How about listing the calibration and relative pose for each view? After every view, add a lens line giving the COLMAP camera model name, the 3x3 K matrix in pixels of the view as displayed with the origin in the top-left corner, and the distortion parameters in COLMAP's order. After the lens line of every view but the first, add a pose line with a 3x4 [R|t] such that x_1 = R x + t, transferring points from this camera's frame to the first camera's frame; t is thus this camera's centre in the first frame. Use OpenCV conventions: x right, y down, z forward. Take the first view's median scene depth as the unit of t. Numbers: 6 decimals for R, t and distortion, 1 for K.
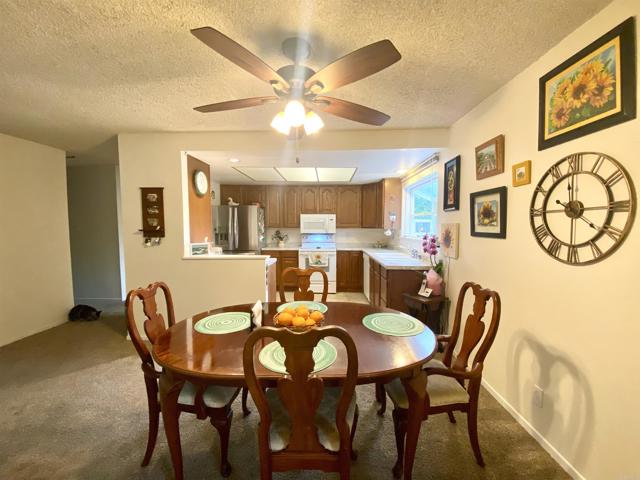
lens RADIAL K [[257.6, 0, 320.0], [0, 257.6, 240.0], [0, 0, 1]] dist [0.000025, -0.000123]
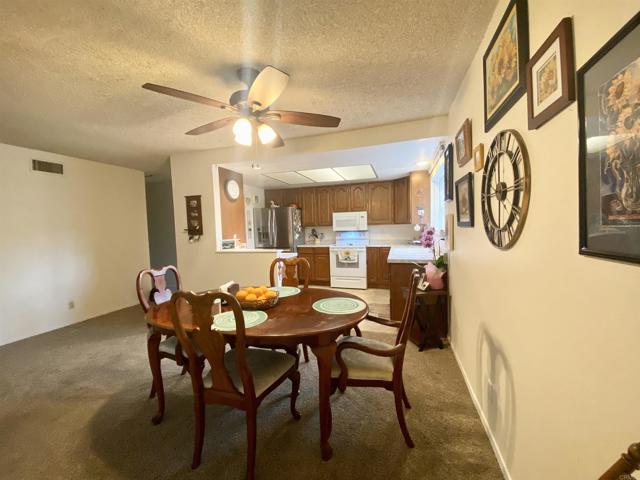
lens RADIAL K [[258.3, 0, 320.0], [0, 258.3, 240.0], [0, 0, 1]] dist [0.020458, -0.000113]
pose [[0.962353, -0.013547, -0.271465, 0.238304], [0.013003, 0.999908, -0.003803, 0.021277], [0.271492, 0.000130, 0.962441, -0.043108]]
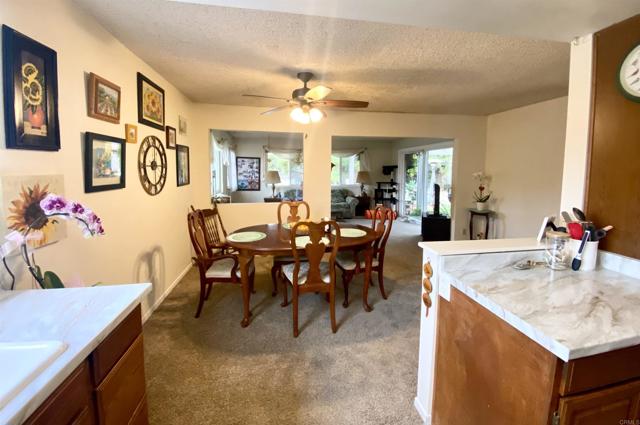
lens RADIAL K [[249.4, 0, 320.7], [0, 249.4, 185.8], [0, 0, 1]] dist [0.000143, -0.008889]
pose [[-0.976860, 0.014606, -0.213380, 0.074864], [-0.012967, 0.991785, 0.127255, -0.085724], [0.213486, 0.127078, -0.968646, 1.194188]]
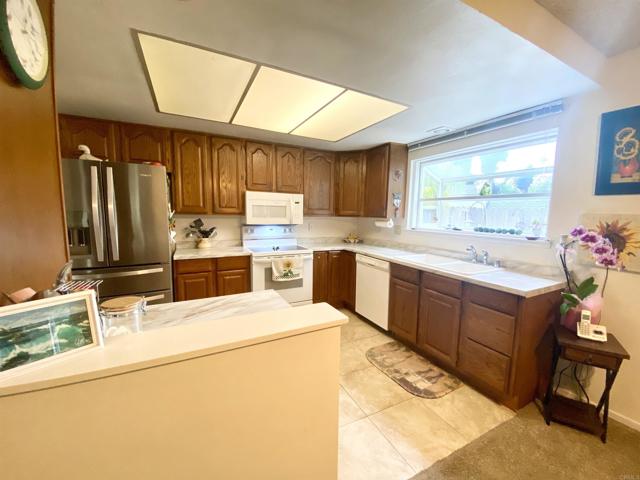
lens RADIAL K [[262.6, 0, 320.0], [0, 262.6, 240.0], [0, 0, 1]] dist [-0.001950, -0.000491]
pose [[0.876542, -0.035919, 0.479983, -0.323644], [0.009145, 0.998274, 0.058004, -0.036085], [-0.481238, -0.046454, 0.875358, 0.611342]]
